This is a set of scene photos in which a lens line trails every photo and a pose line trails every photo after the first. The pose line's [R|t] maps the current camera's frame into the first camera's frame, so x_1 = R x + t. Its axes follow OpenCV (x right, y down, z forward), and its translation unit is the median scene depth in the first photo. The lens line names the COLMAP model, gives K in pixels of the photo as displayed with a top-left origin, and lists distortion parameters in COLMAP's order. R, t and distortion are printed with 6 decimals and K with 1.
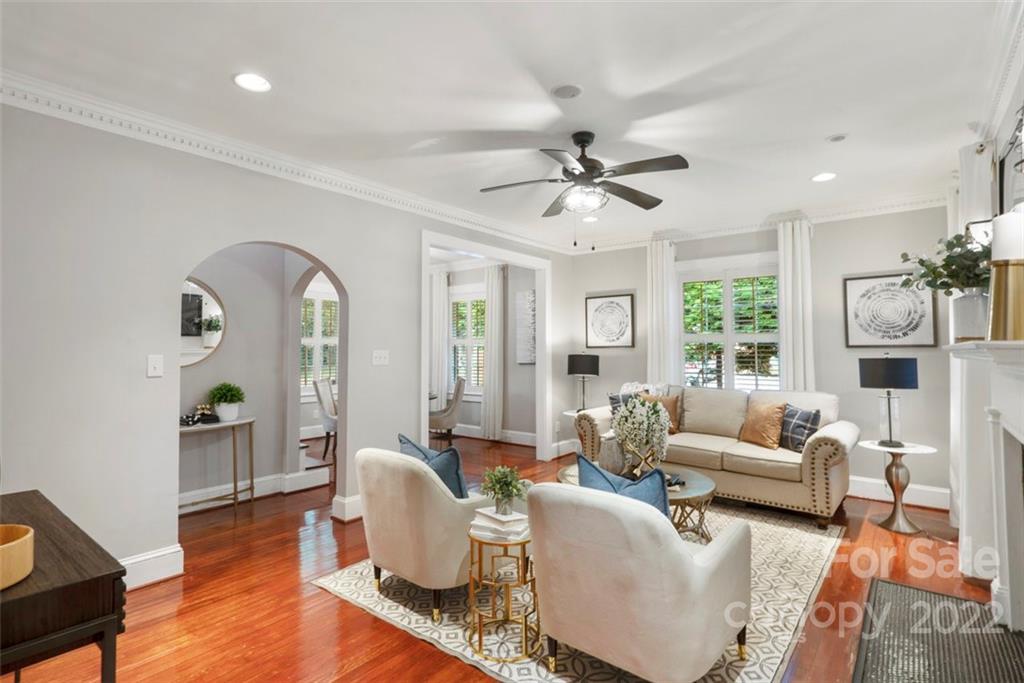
lens RADIAL K [[498.8, 0, 519.3], [0, 498.8, 324.5], [0, 0, 1]] dist [-0.020325, -0.000059]
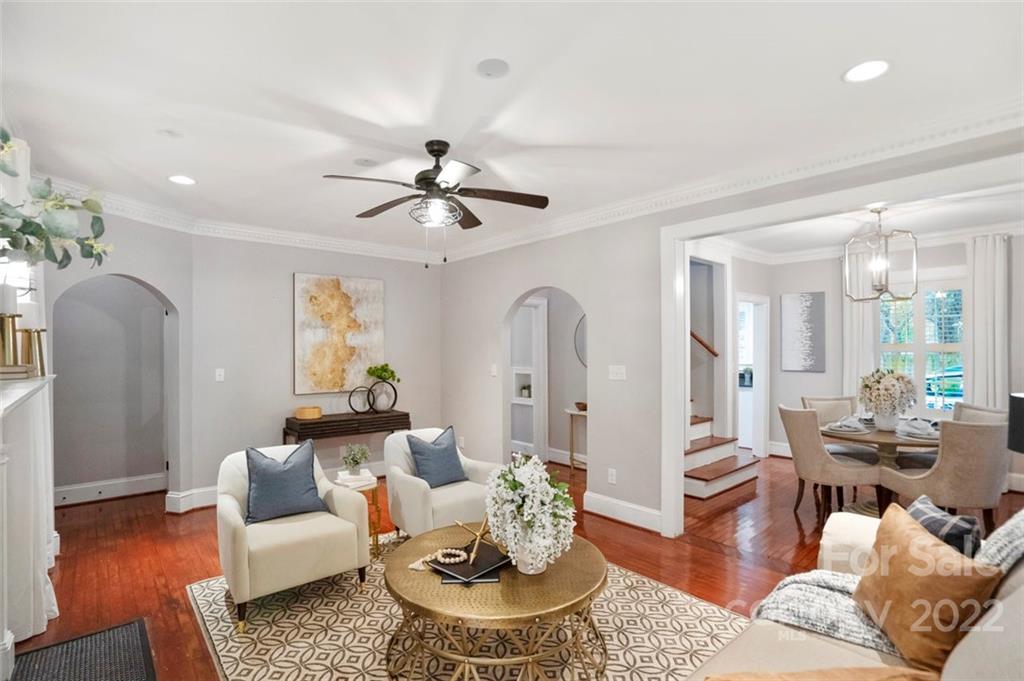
lens RADIAL K [[487.9, 0, 506.1], [0, 487.9, 346.2], [0, 0, 1]] dist [-0.042463, 0.000325]
pose [[-0.195181, -0.002378, -0.980764, 0.598793], [0.053727, 0.998470, -0.013114, 0.009884], [0.979295, -0.055253, -0.194754, 0.773995]]
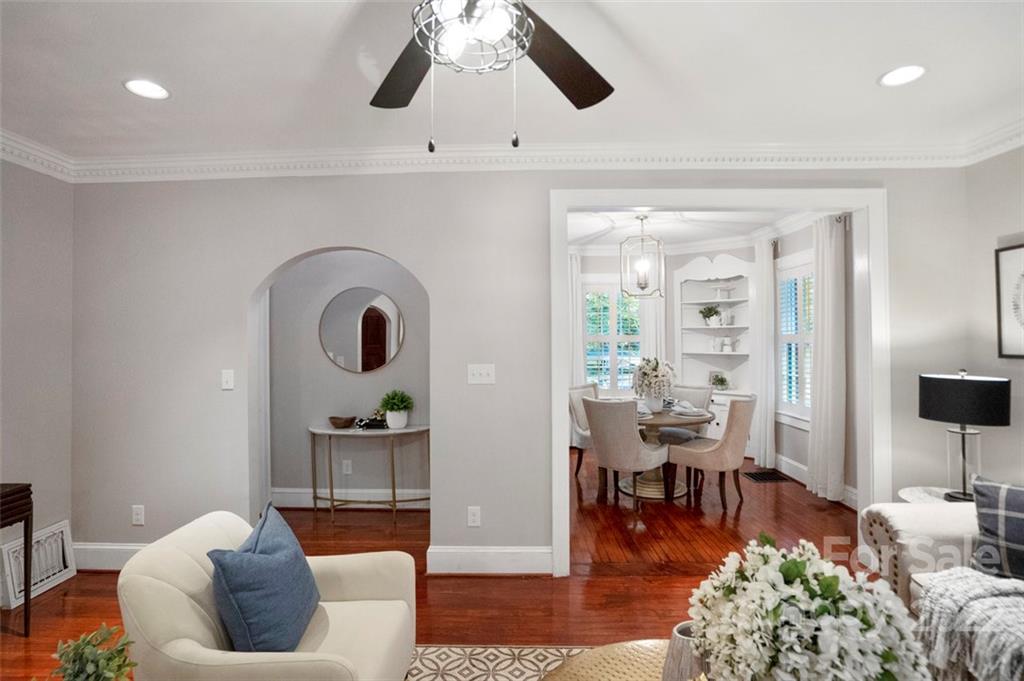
lens RADIAL K [[486.6, 0, 513.4], [0, 486.6, 329.2], [0, 0, 1]] dist [-0.030757, 0.000471]
pose [[0.595912, -0.015915, -0.802892, 0.276959], [0.045575, 0.998862, 0.014026, -0.007872], [0.801756, -0.044950, 0.595959, 0.476656]]
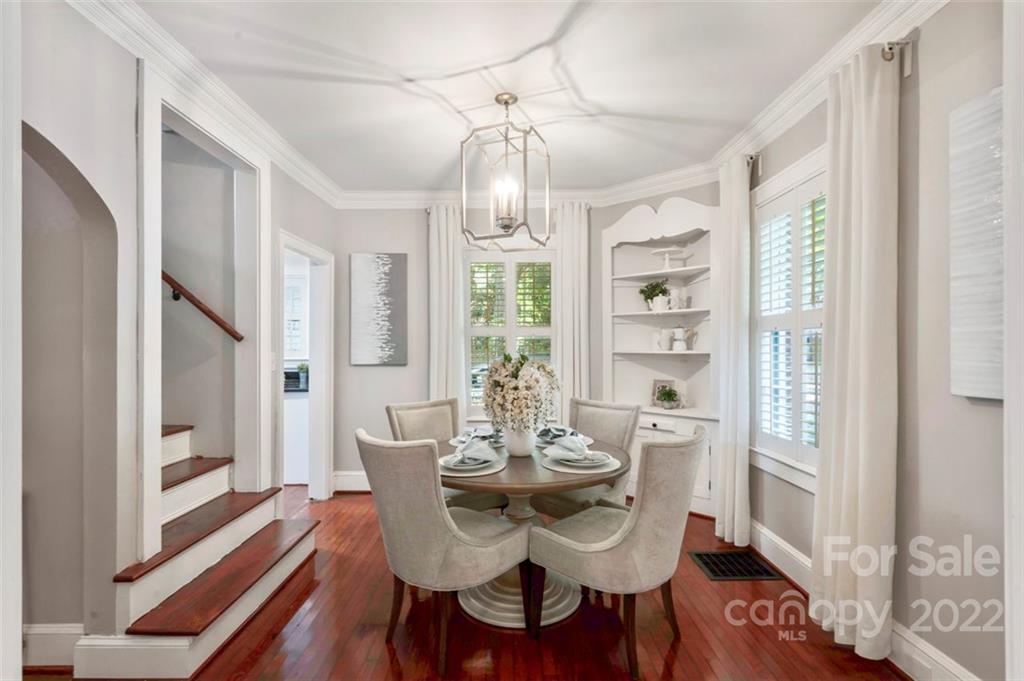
lens RADIAL K [[484.2, 0, 499.8], [0, 484.2, 347.3], [0, 0, 1]] dist [-0.000053, 0.000354]
pose [[0.598365, -0.001147, -0.801223, 0.077664], [0.044936, 0.998473, 0.032130, 0.048120], [0.799962, -0.055229, 0.597503, 0.928877]]
